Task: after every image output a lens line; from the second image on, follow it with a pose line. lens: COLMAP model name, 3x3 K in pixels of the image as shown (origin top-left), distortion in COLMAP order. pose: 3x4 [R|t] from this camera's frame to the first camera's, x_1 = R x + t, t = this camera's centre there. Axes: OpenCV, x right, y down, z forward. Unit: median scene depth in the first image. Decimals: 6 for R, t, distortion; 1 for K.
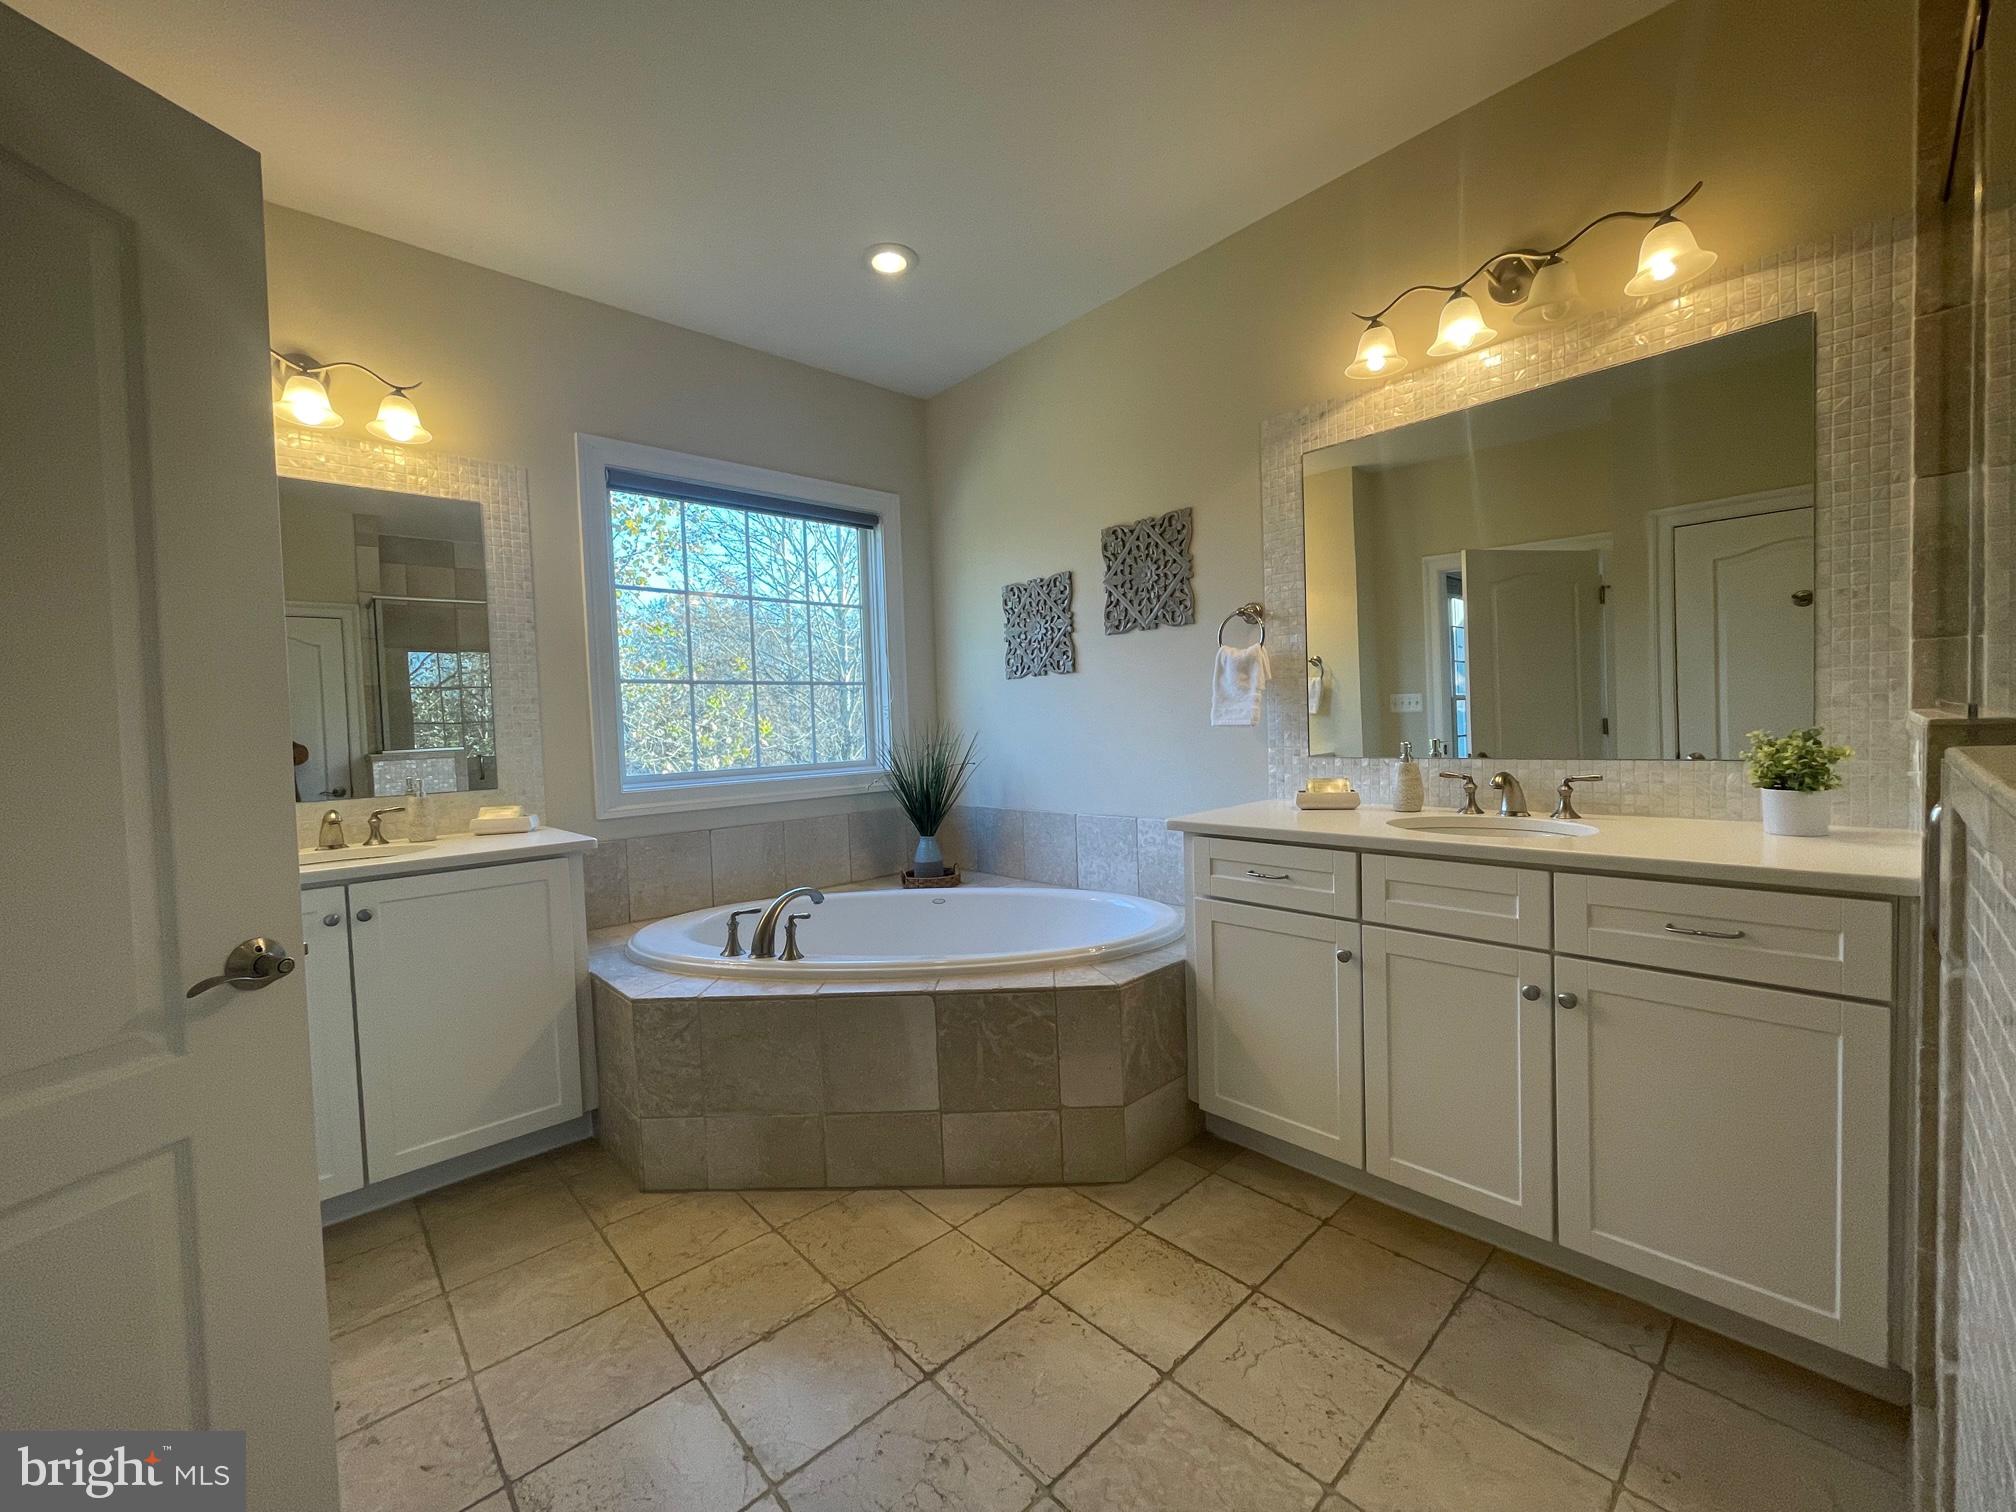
lens RADIAL K [[800.4, 0, 1008.0], [0, 800.4, 756.0], [0, 0, 1]] dist [-0.000445, -0.000091]
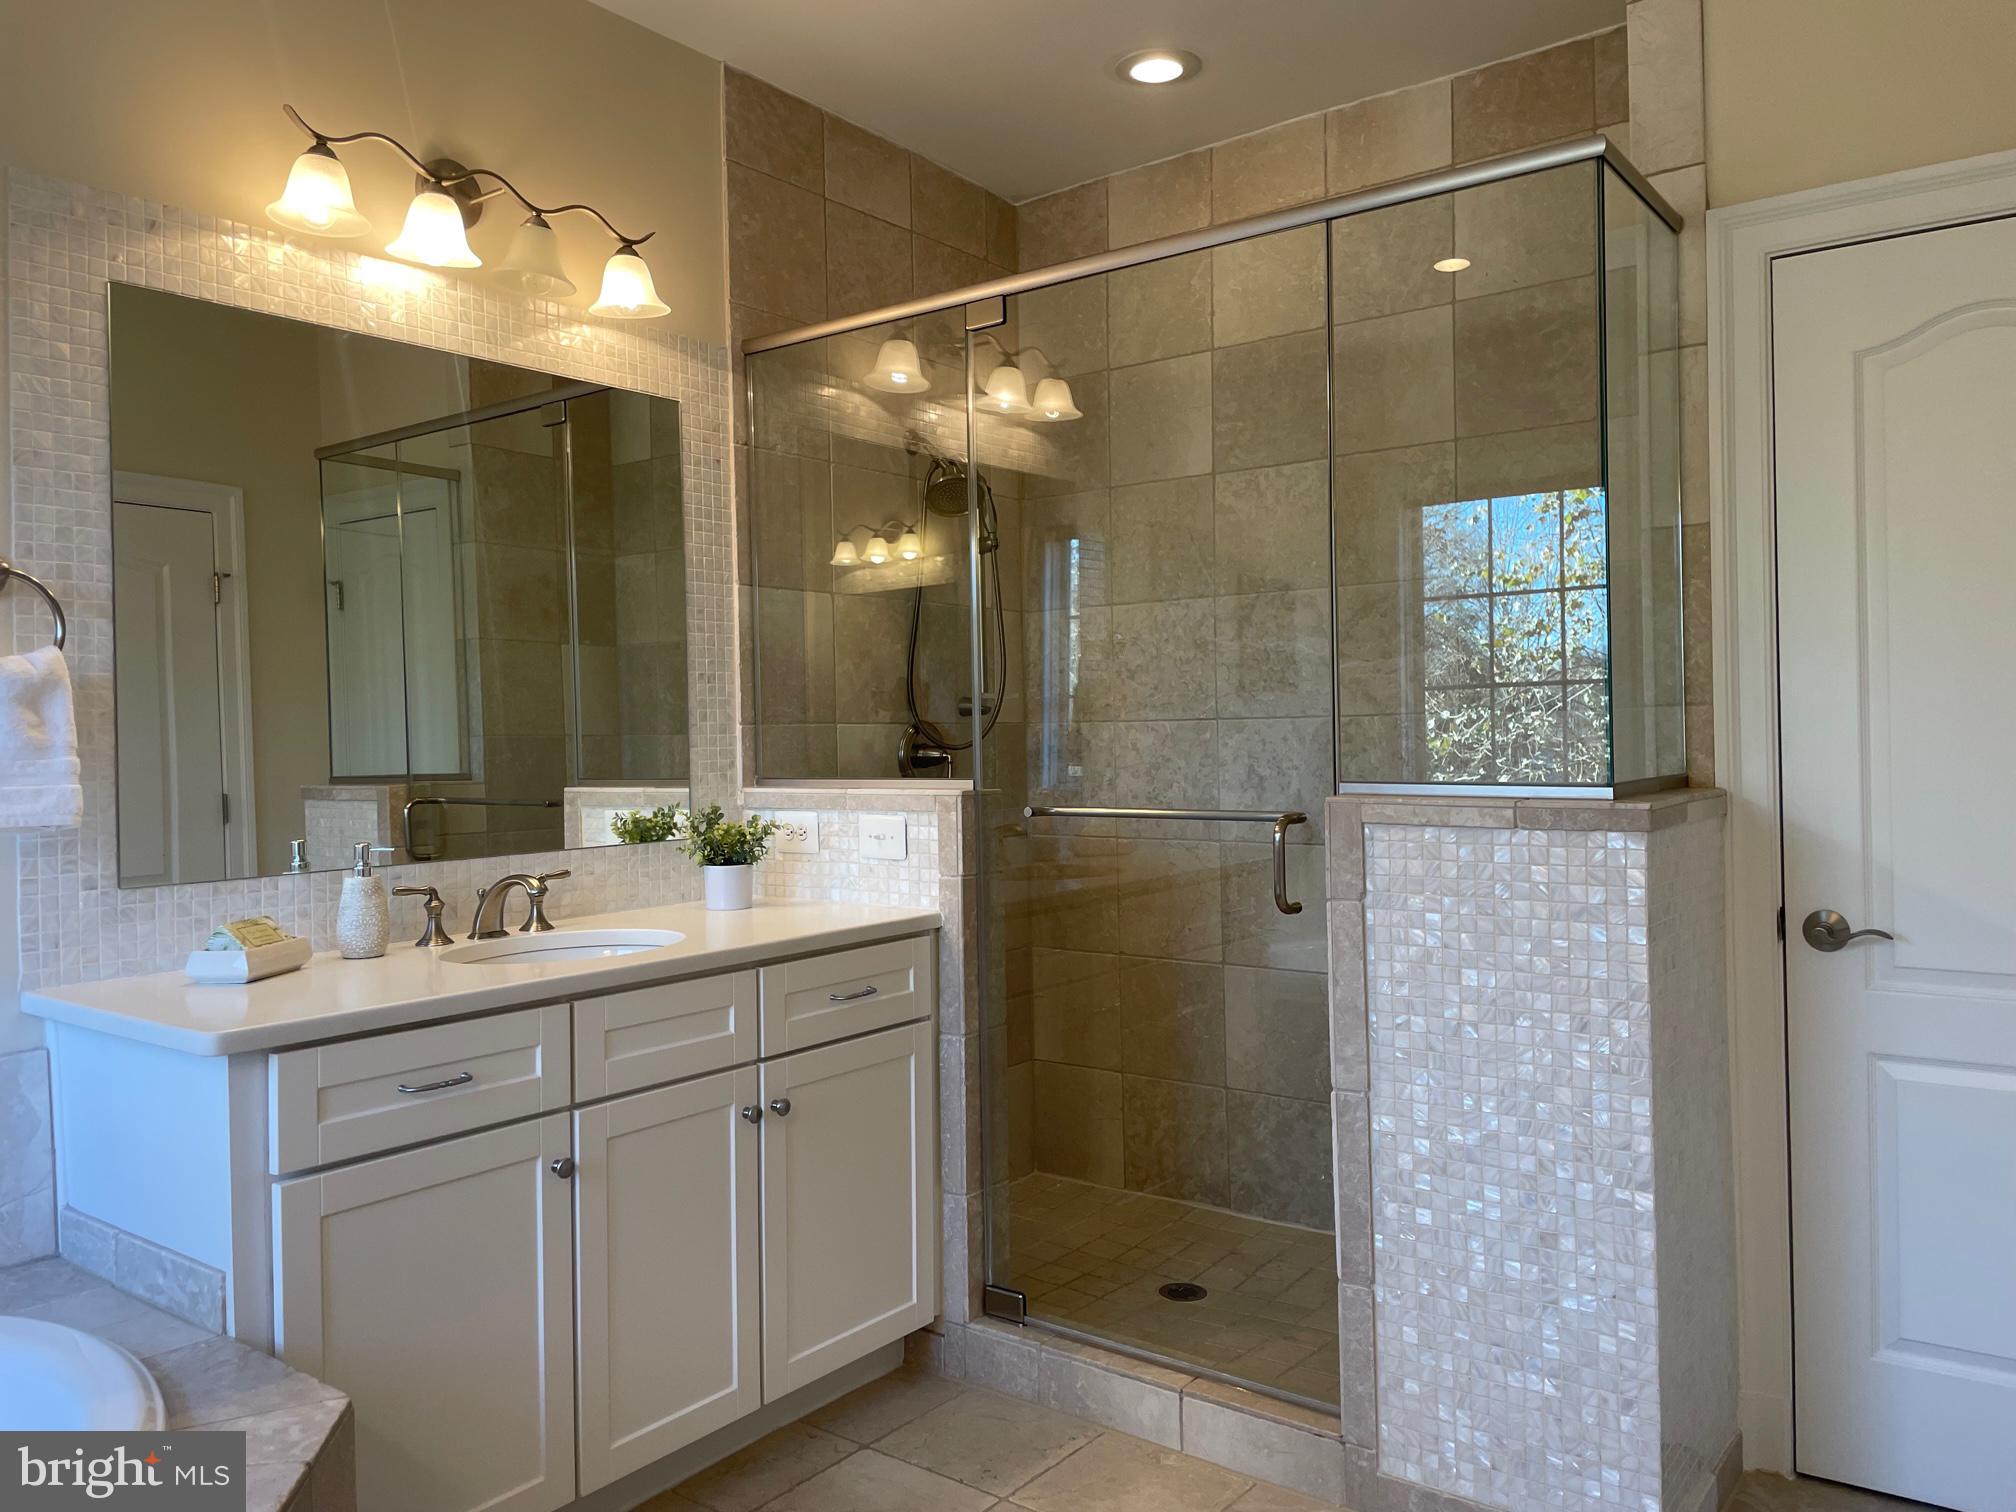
lens RADIAL K [[1555.8, 0, 1008.0], [0, 1555.8, 756.0], [0, 0, 1]] dist [0.001831, 0.002966]
pose [[-0.152437, 0.035781, 0.987665, -0.860580], [0.076376, 0.996782, -0.024323, -0.021151], [-0.985358, 0.071726, -0.154679, 0.803925]]
